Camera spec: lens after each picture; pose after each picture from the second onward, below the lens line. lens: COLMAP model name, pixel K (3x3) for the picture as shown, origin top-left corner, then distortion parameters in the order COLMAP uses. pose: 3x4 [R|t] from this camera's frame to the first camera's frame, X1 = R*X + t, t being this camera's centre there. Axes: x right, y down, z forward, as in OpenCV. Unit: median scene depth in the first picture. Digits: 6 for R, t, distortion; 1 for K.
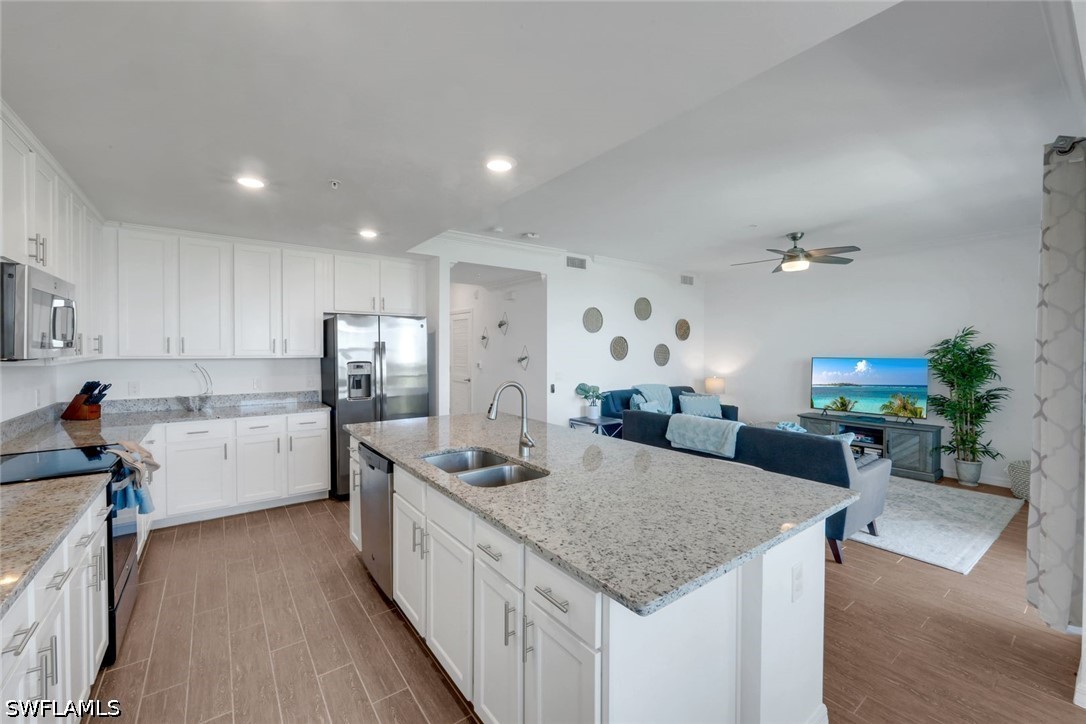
lens RADIAL K [[444.2, 0, 540.9], [0, 444.2, 356.4], [0, 0, 1]] dist [-0.001563, -0.000396]
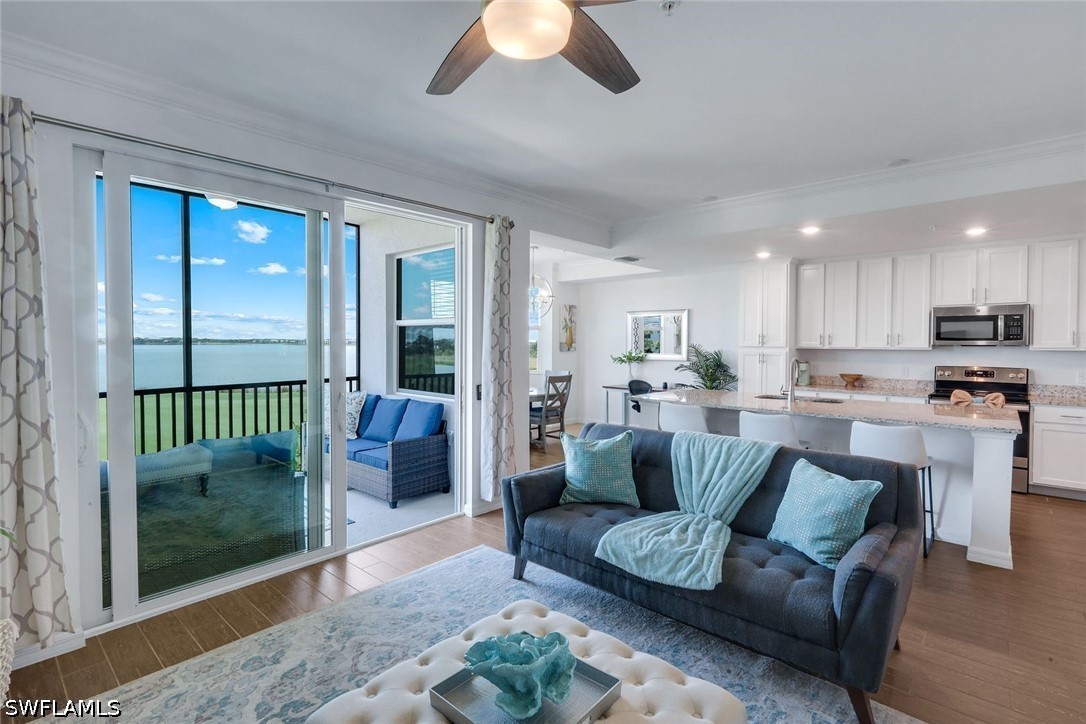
lens RADIAL K [[512.1, 0, 539.2], [0, 512.1, 357.2], [0, 0, 1]] dist [0.001941, 0.000632]
pose [[-0.980667, 0.000930, -0.195682, 0.635621], [-0.007892, 0.998987, 0.044297, -0.014214], [0.195525, 0.044985, -0.979666, 1.326694]]
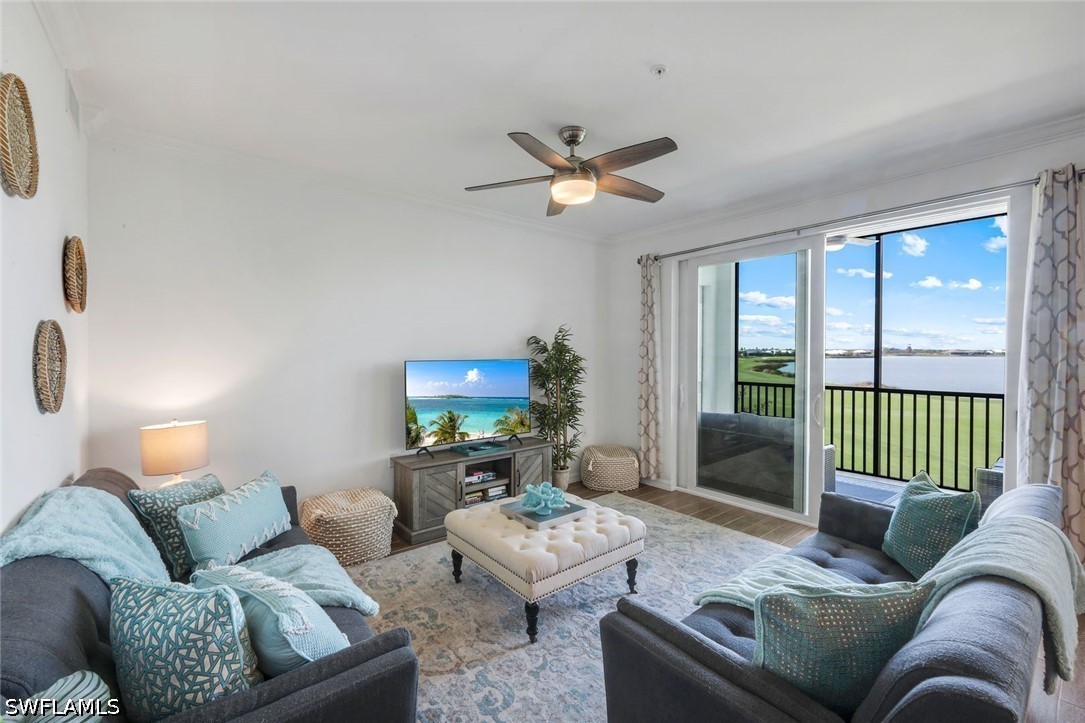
lens RADIAL K [[443.8, 0, 531.9], [0, 443.8, 356.0], [0, 0, 1]] dist [-0.001563, -0.000396]
pose [[-0.017434, -0.012247, 0.999773, 0.033727], [0.017791, 0.999763, 0.012557, -0.013081], [-0.999690, 0.018006, -0.017212, 1.070496]]
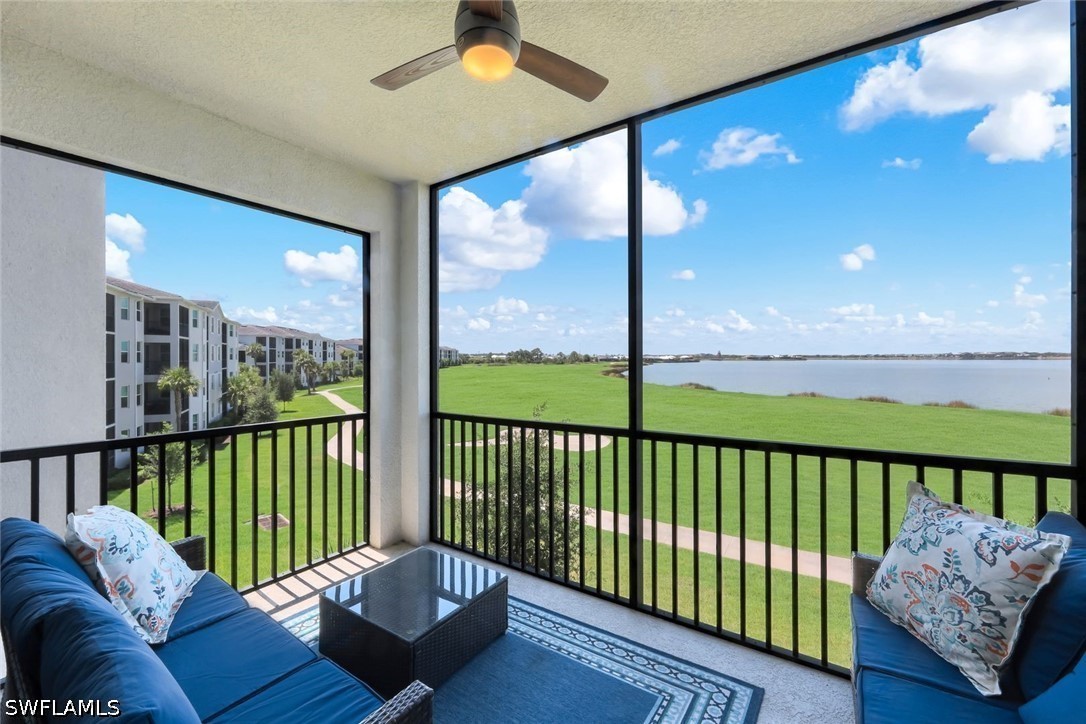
lens RADIAL K [[443.7, 0, 538.5], [0, 443.7, 359.5], [0, 0, 1]] dist [-0.008246, -0.000200]
pose [[-0.328675, -0.008293, 0.944407, 0.648114], [0.015957, 0.999770, 0.014332, -0.000354], [-0.944308, 0.019781, -0.328467, 0.481979]]
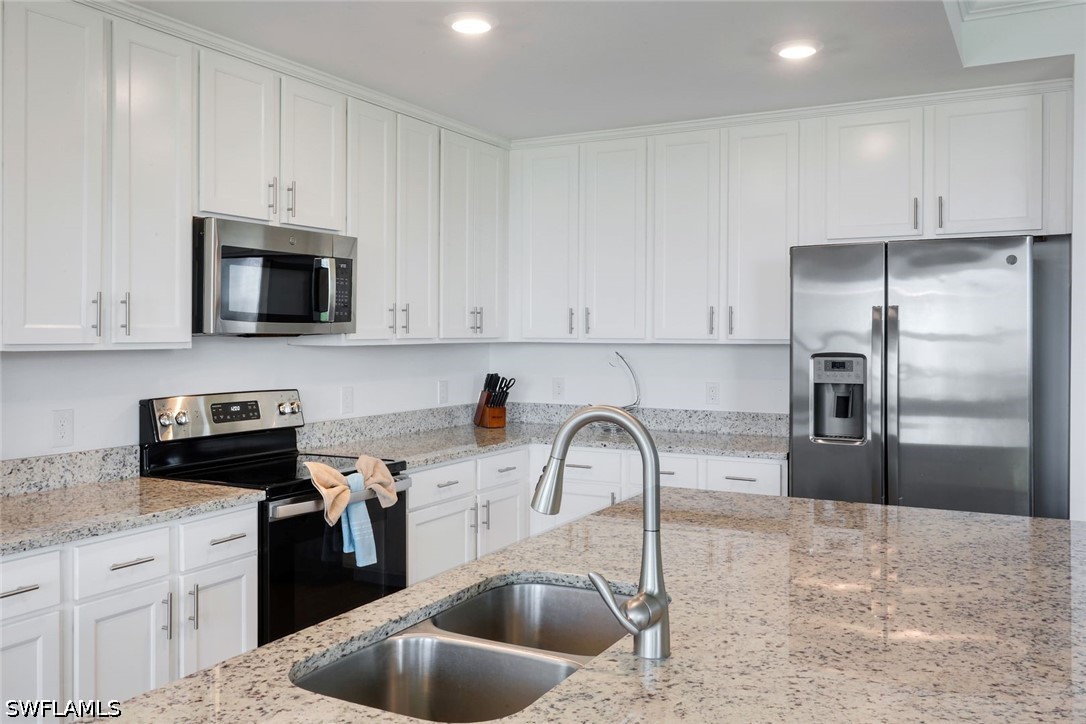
lens RADIAL K [[921.4, 0, 539.5], [0, 921.4, 341.6], [0, 0, 1]] dist [0.003034, 0.004249]
pose [[0.413857, 0.004088, -0.910333, 0.246381], [-0.015534, 0.999876, -0.002572, 0.006004], [0.910210, 0.015206, 0.413869, 0.324953]]
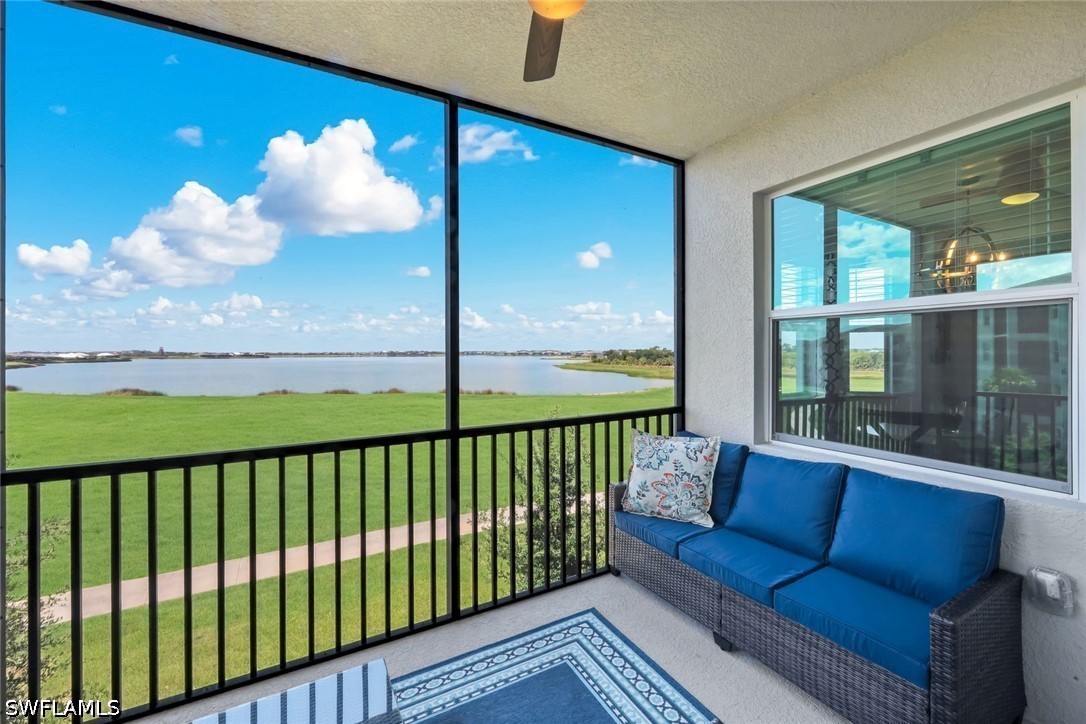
lens RADIAL K [[443.7, 0, 550.4], [0, 443.7, 352.7], [0, 0, 1]] dist [-0.008246, -0.000200]
pose [[-0.993264, -0.000498, 0.115870, 0.951636], [0.001267, 0.999884, 0.015159, 0.000122], [-0.115864, 0.015203, -0.993149, 0.684580]]
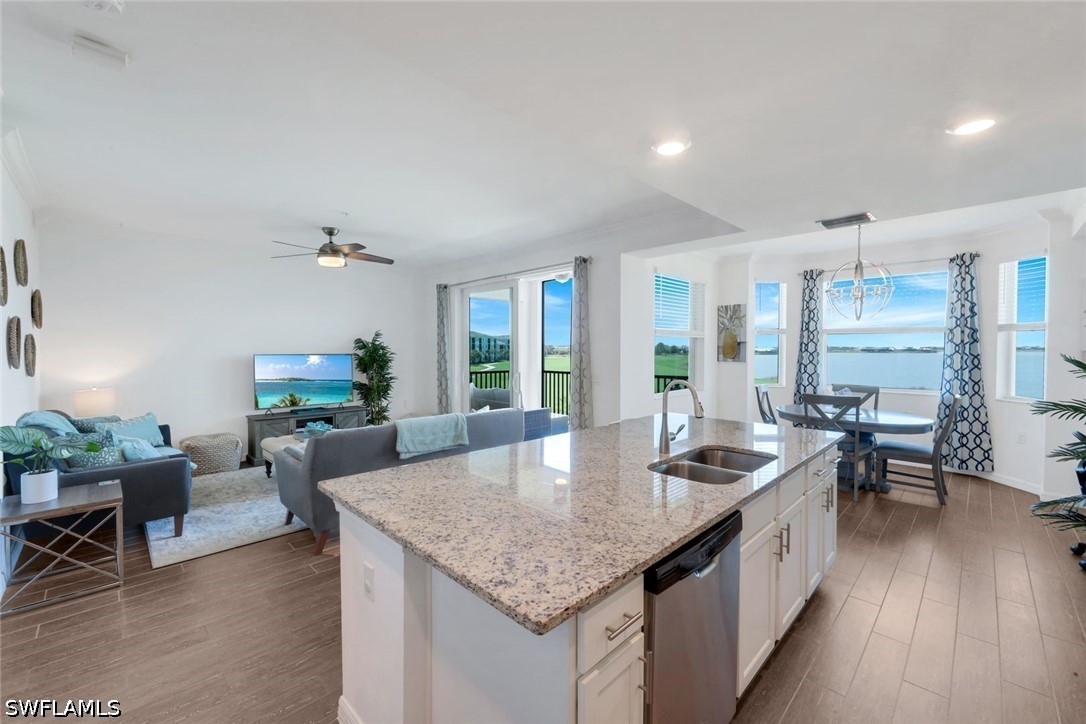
lens RADIAL K [[444.2, 0, 540.8], [0, 444.2, 358.0], [0, 0, 1]] dist [-0.001563, -0.000396]
pose [[-0.133636, -0.025786, 0.990695, -0.481018], [0.014335, 0.999507, 0.027949, -0.011304], [-0.990927, 0.017936, -0.133200, 0.675896]]
